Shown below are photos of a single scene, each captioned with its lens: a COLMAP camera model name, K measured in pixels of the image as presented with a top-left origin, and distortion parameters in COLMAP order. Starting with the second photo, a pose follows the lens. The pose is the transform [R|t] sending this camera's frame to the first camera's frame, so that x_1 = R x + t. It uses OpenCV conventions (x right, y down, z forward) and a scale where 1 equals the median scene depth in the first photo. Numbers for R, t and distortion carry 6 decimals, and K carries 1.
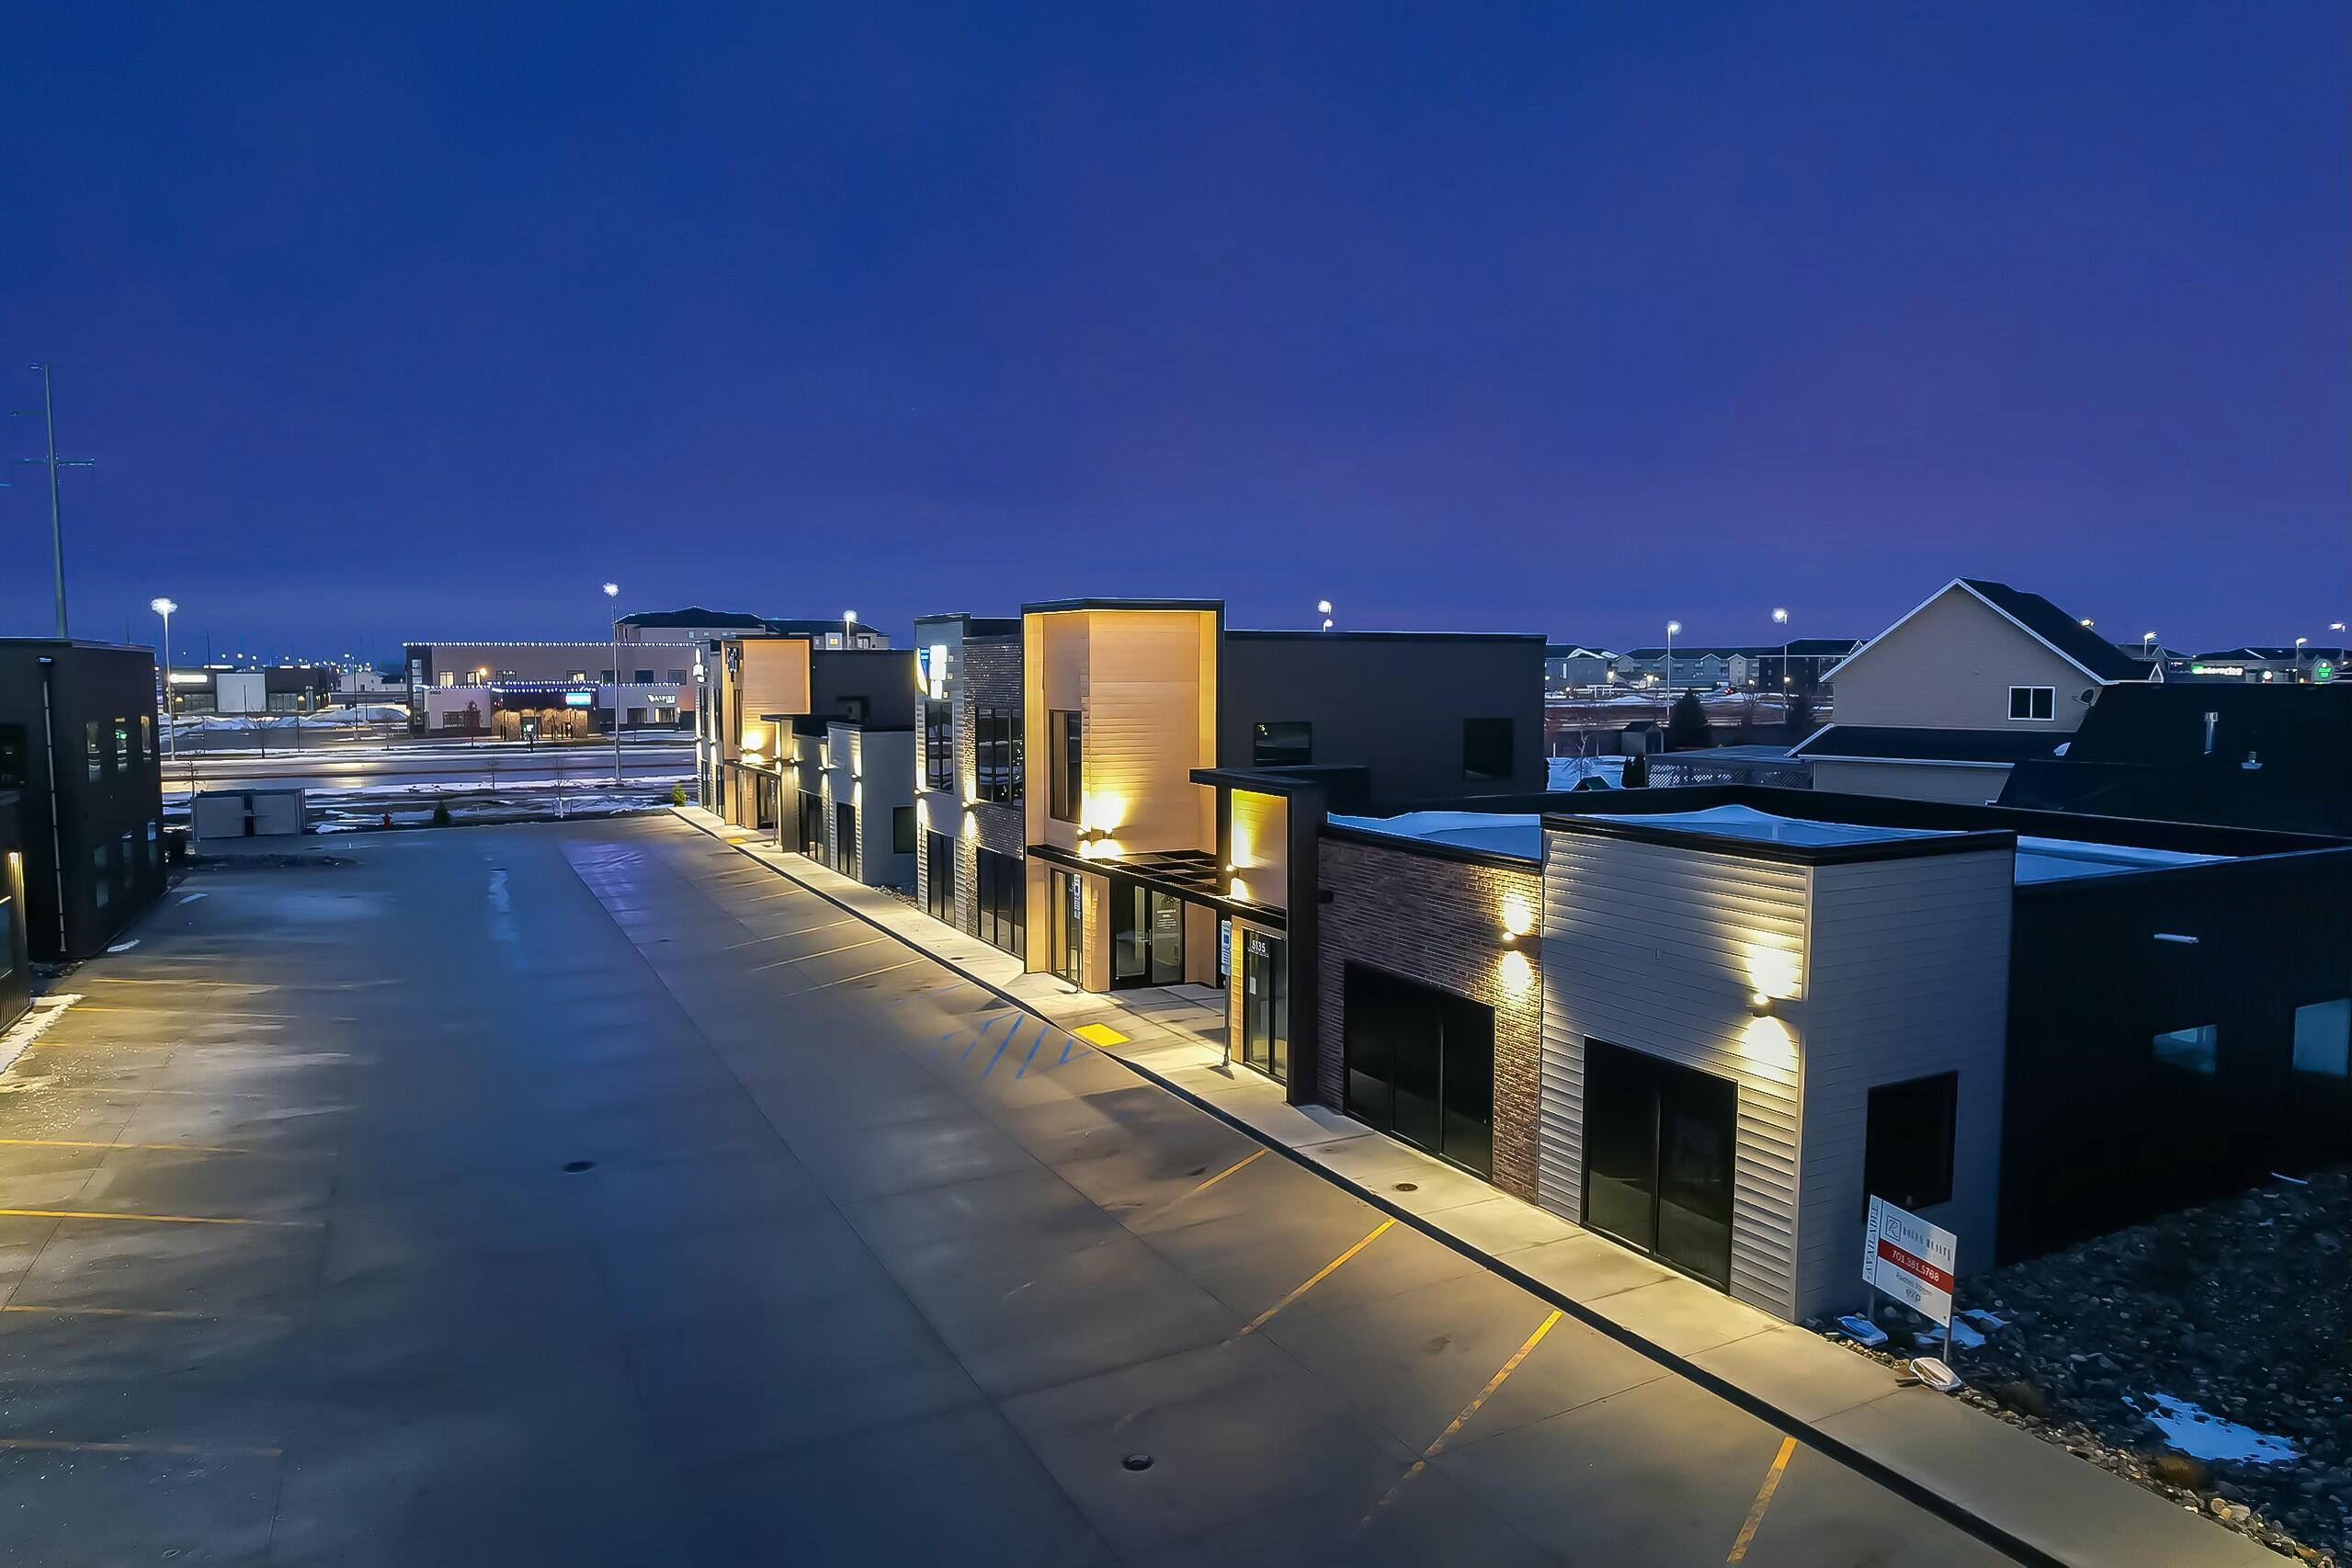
lens RADIAL K [[1505.1, 0, 1176.0], [0, 1505.1, 784.0], [0, 0, 1]] dist [-0.074772, 0.066673]
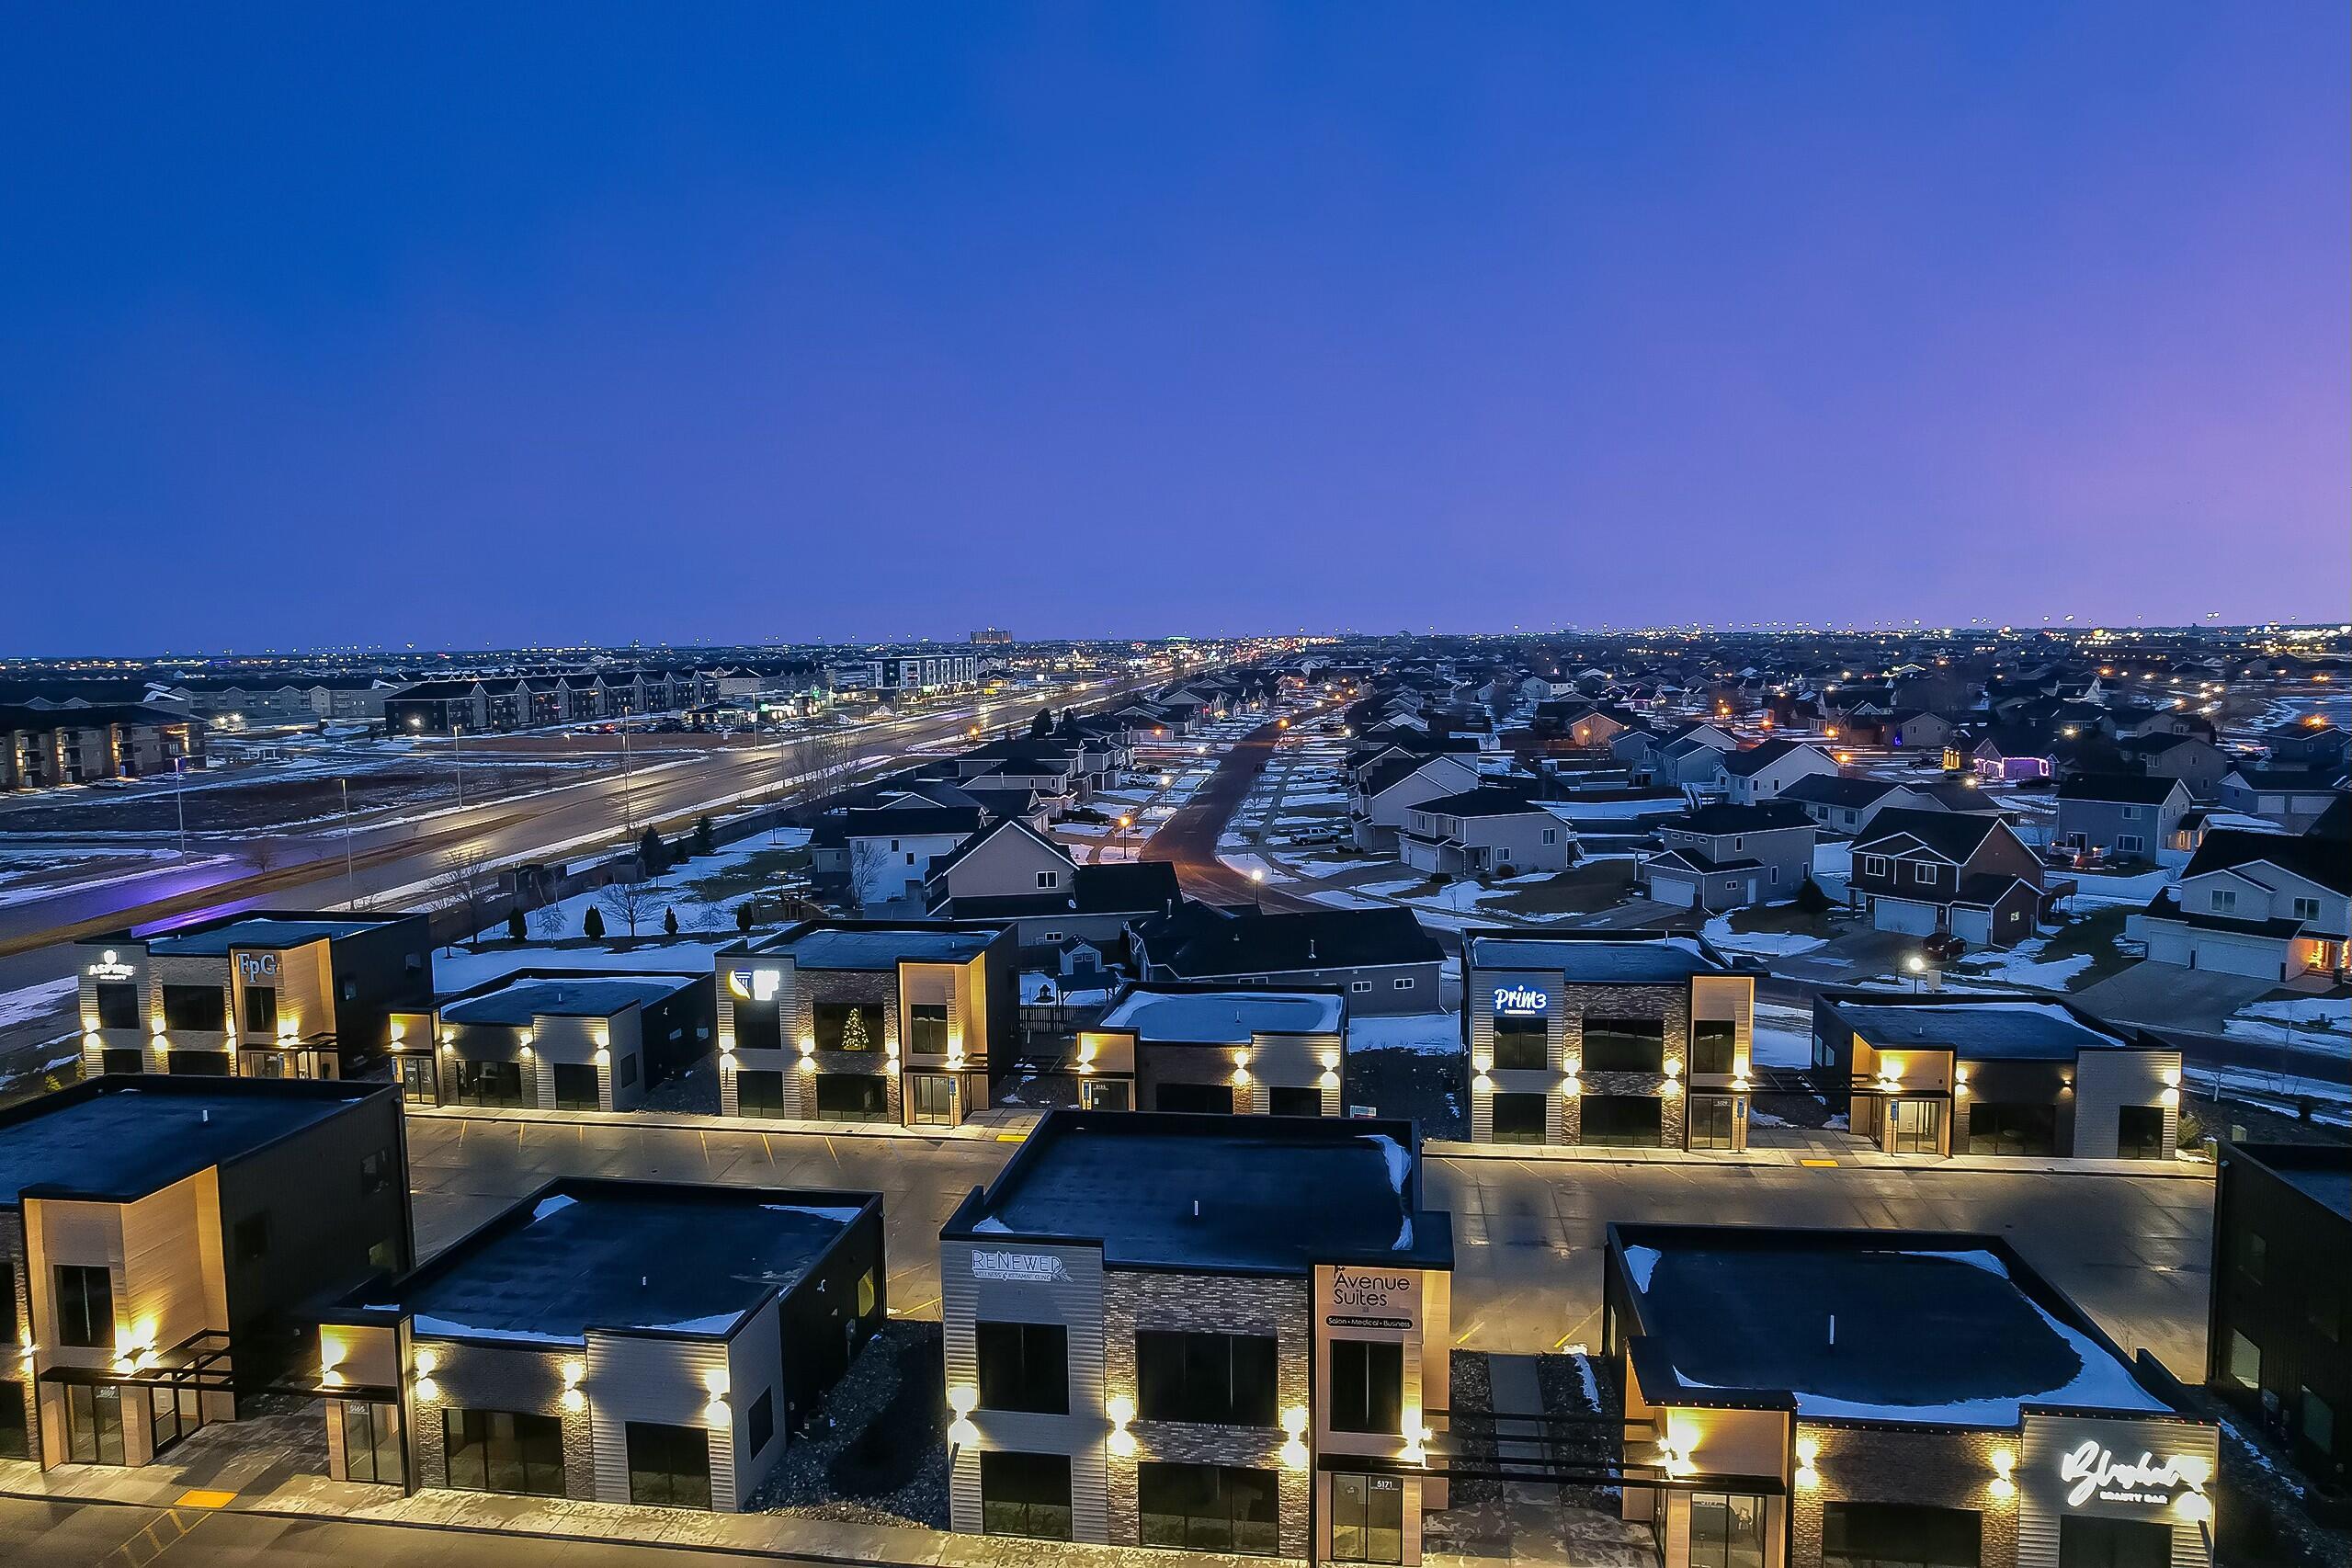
lens RADIAL K [[1505.1, 0, 1176.0], [0, 1505.1, 784.0], [0, 0, 1]] dist [-0.074772, 0.066673]
pose [[0.577918, -0.087493, 0.811391, -2.308538], [0.078193, 0.995599, 0.051663, -0.650847], [-0.812340, 0.033588, 0.582216, -0.840909]]
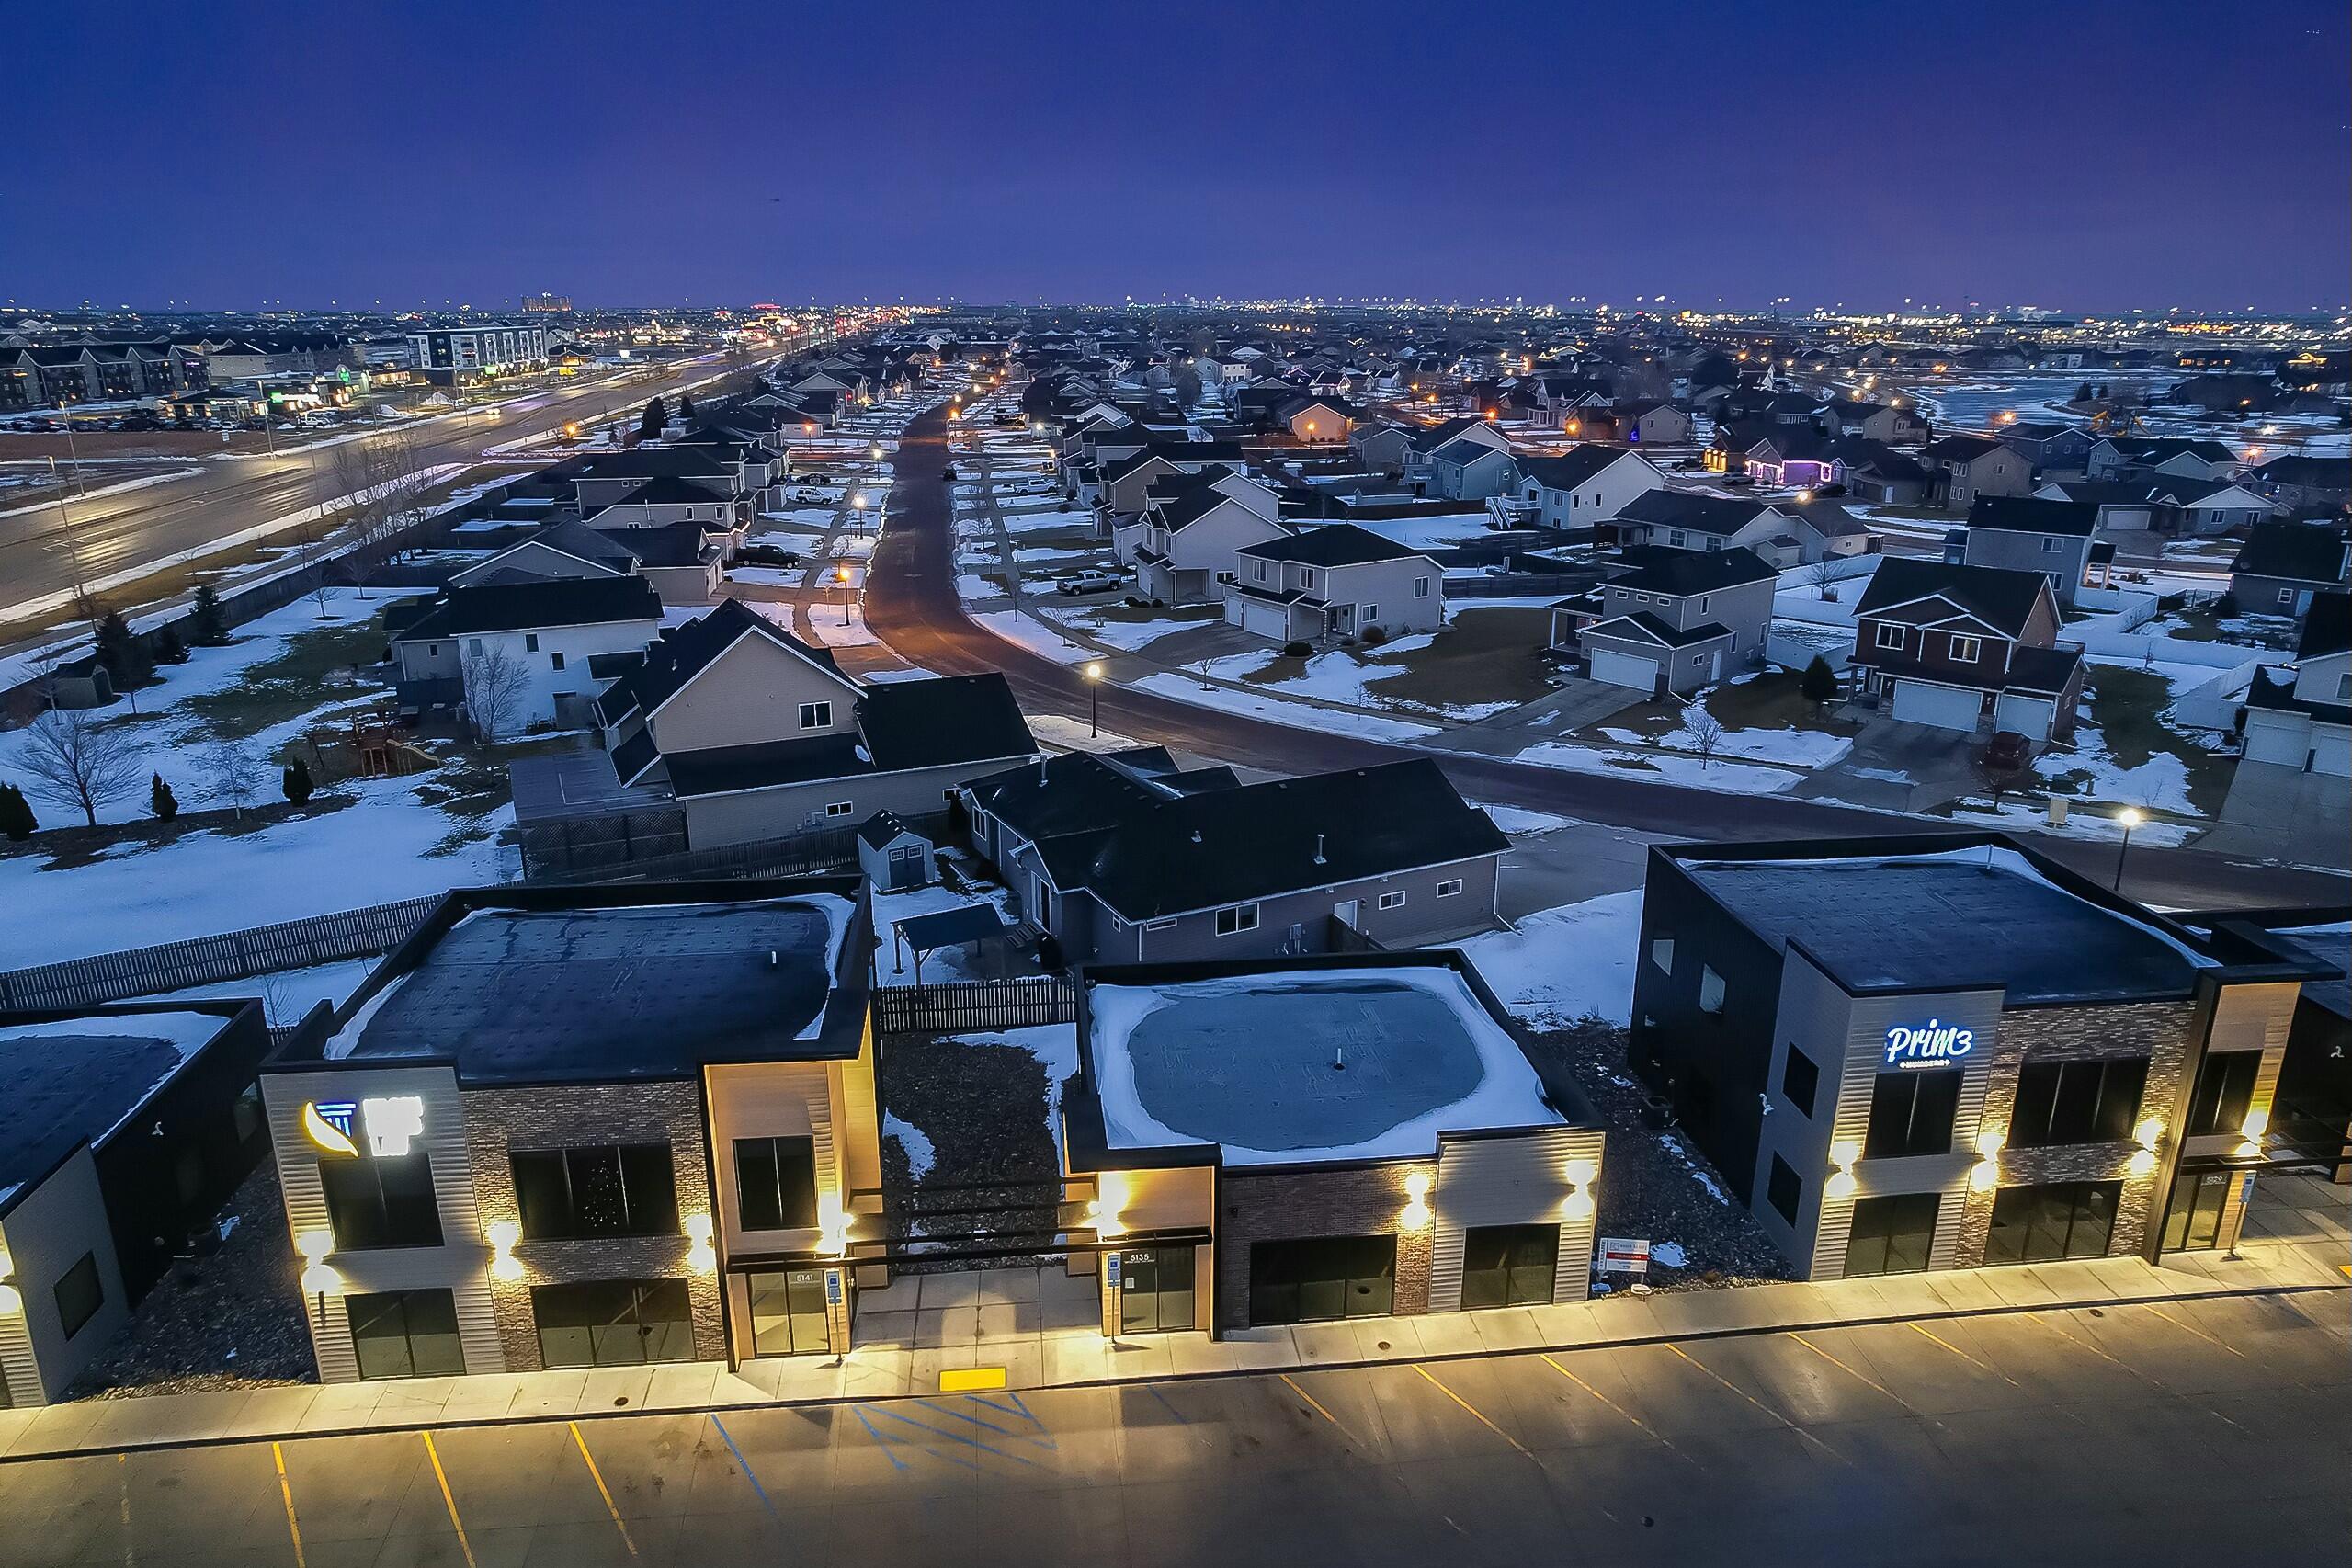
lens RADIAL K [[1541.4, 0, 1176.0], [0, 1541.4, 784.0], [0, 0, 1]] dist [-0.081332, 0.077058]
pose [[0.352270, -0.279300, 0.893251, -1.213827], [0.071104, 0.959660, 0.272023, -0.786102], [-0.933193, -0.032312, 0.357919, 0.520291]]
